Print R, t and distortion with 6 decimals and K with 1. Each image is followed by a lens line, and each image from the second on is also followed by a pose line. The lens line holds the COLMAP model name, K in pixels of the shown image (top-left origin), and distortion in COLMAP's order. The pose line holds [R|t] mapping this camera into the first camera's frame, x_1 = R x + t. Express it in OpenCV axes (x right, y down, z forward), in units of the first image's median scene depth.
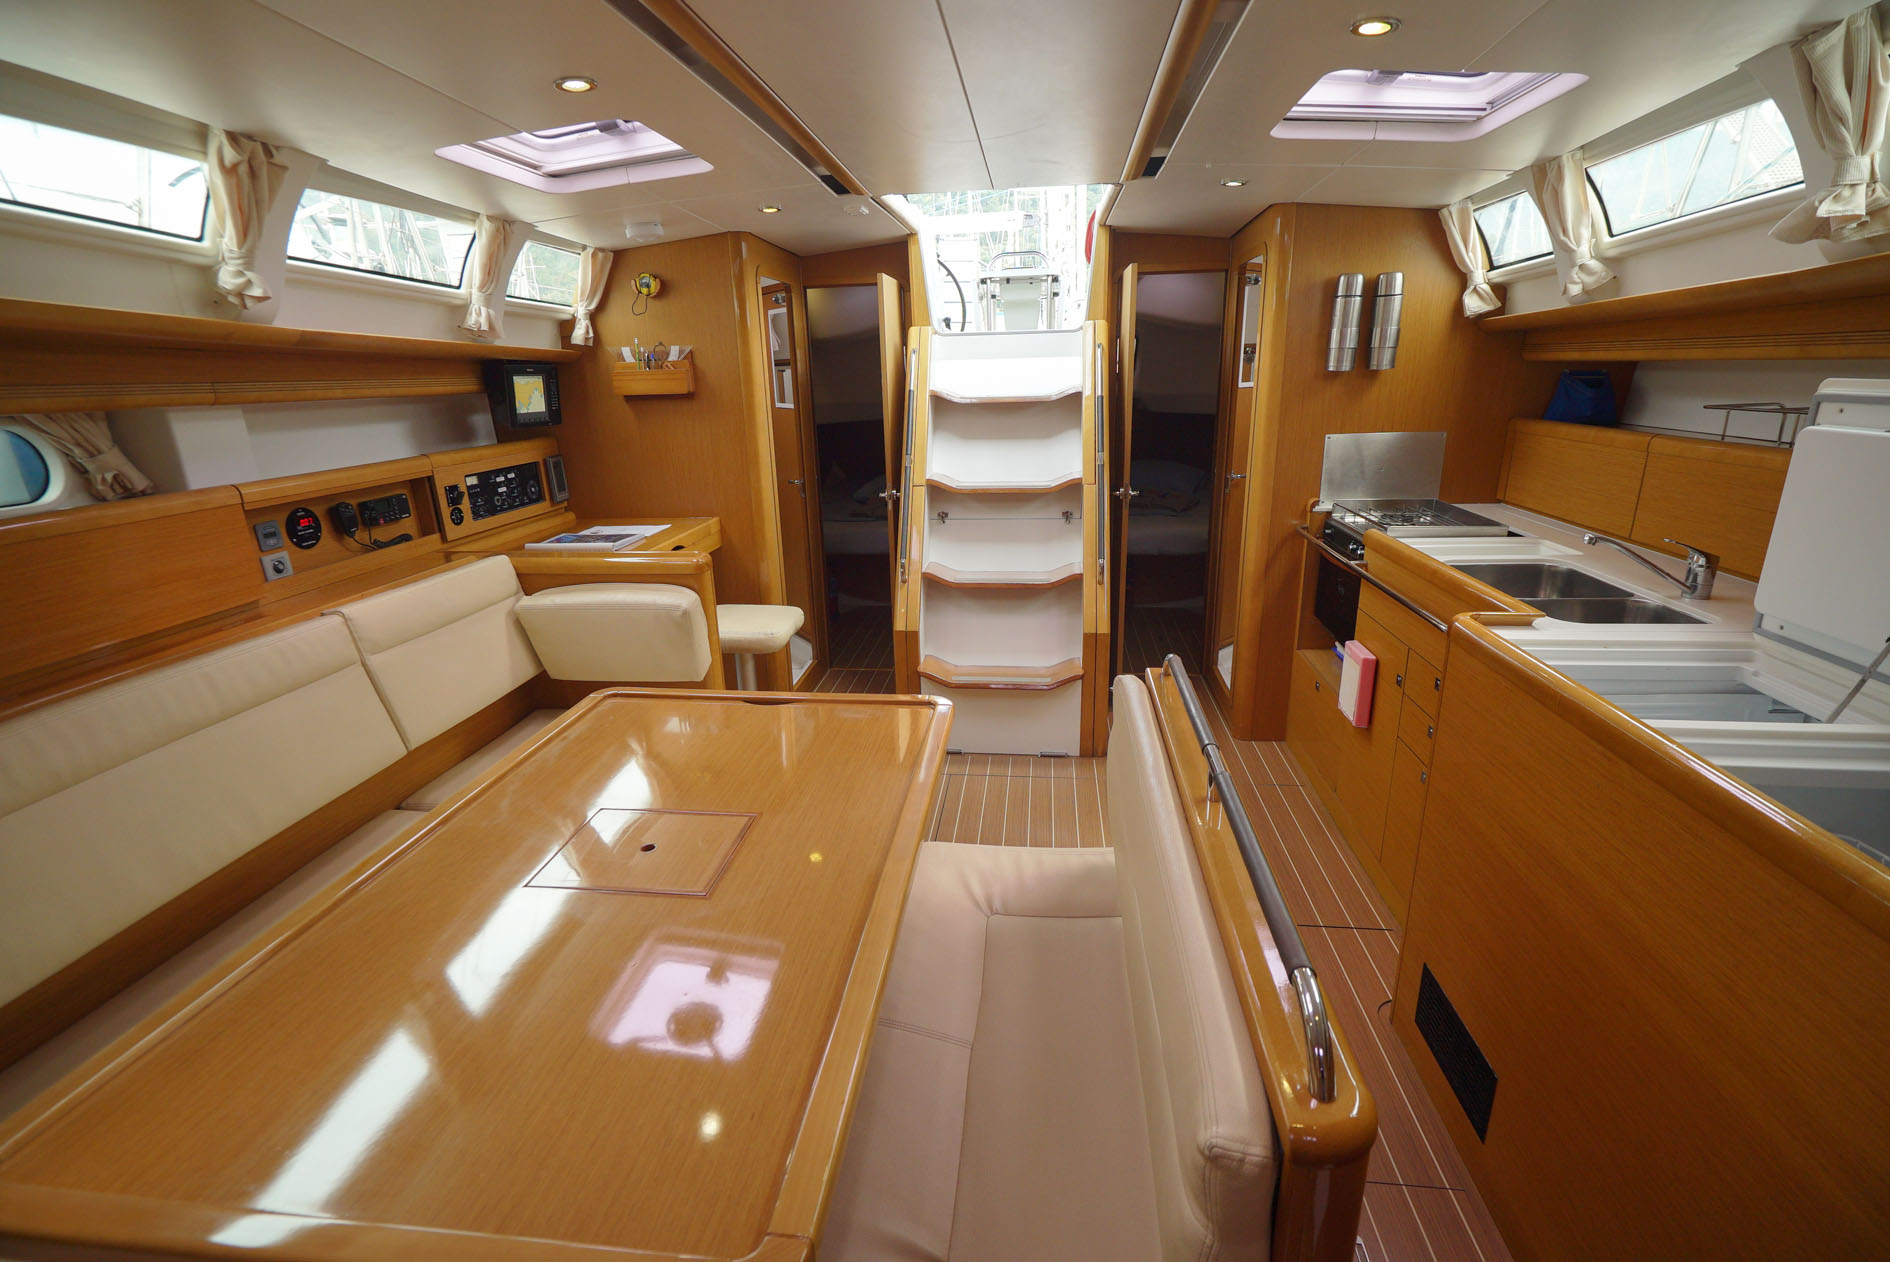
lens RADIAL K [[852.2, 0, 942.0], [0, 852.2, 623.3], [0, 0, 1]] dist [0.001415, 0.000104]
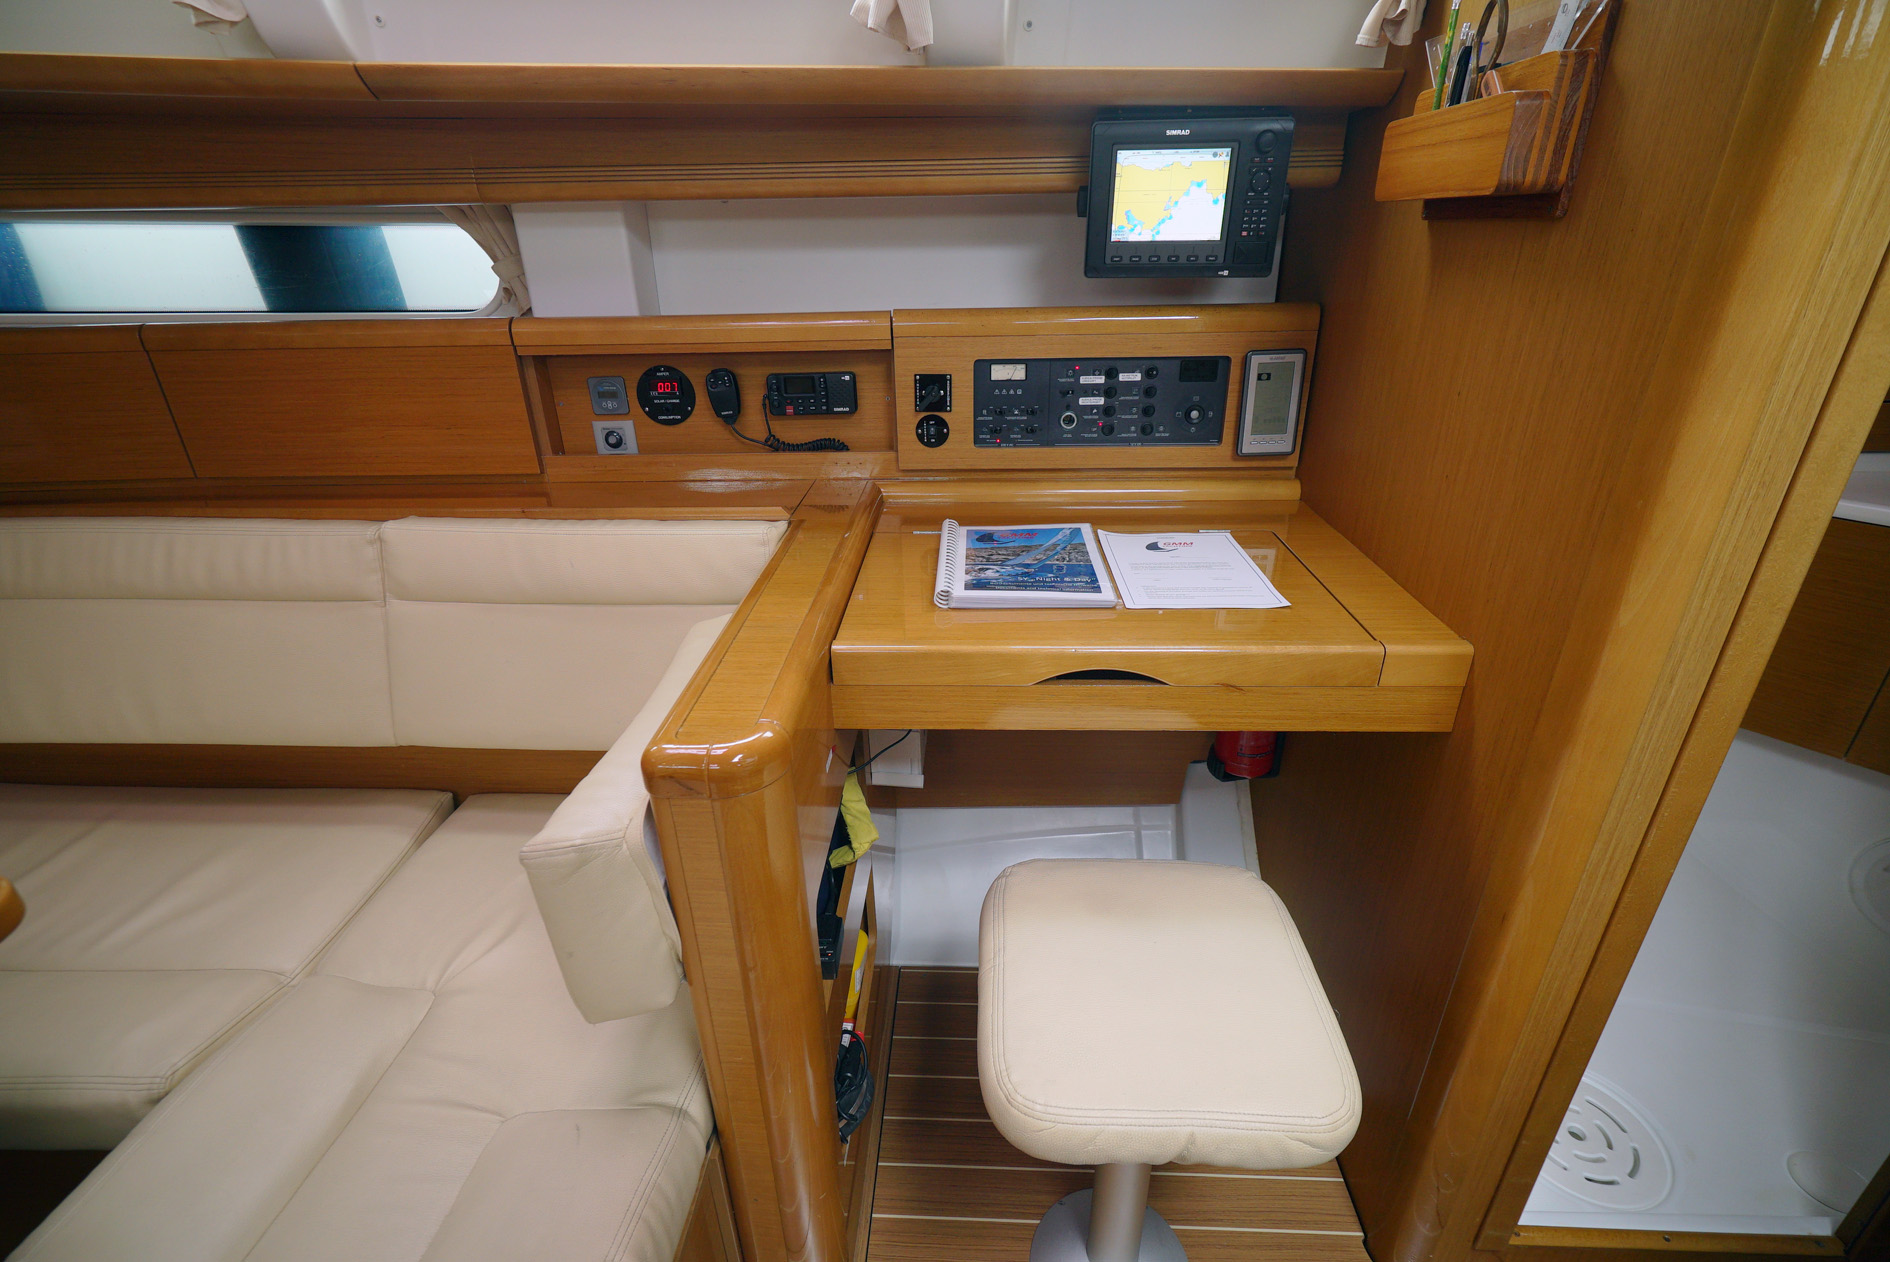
lens RADIAL K [[852.2, 0, 942.0], [0, 852.2, 623.3], [0, 0, 1]] dist [0.001415, 0.000104]
pose [[0.080050, 0.439779, -0.894532, -0.021774], [-0.274865, 0.872357, 0.404280, -0.242046], [0.958145, 0.213513, 0.190712, 0.929950]]
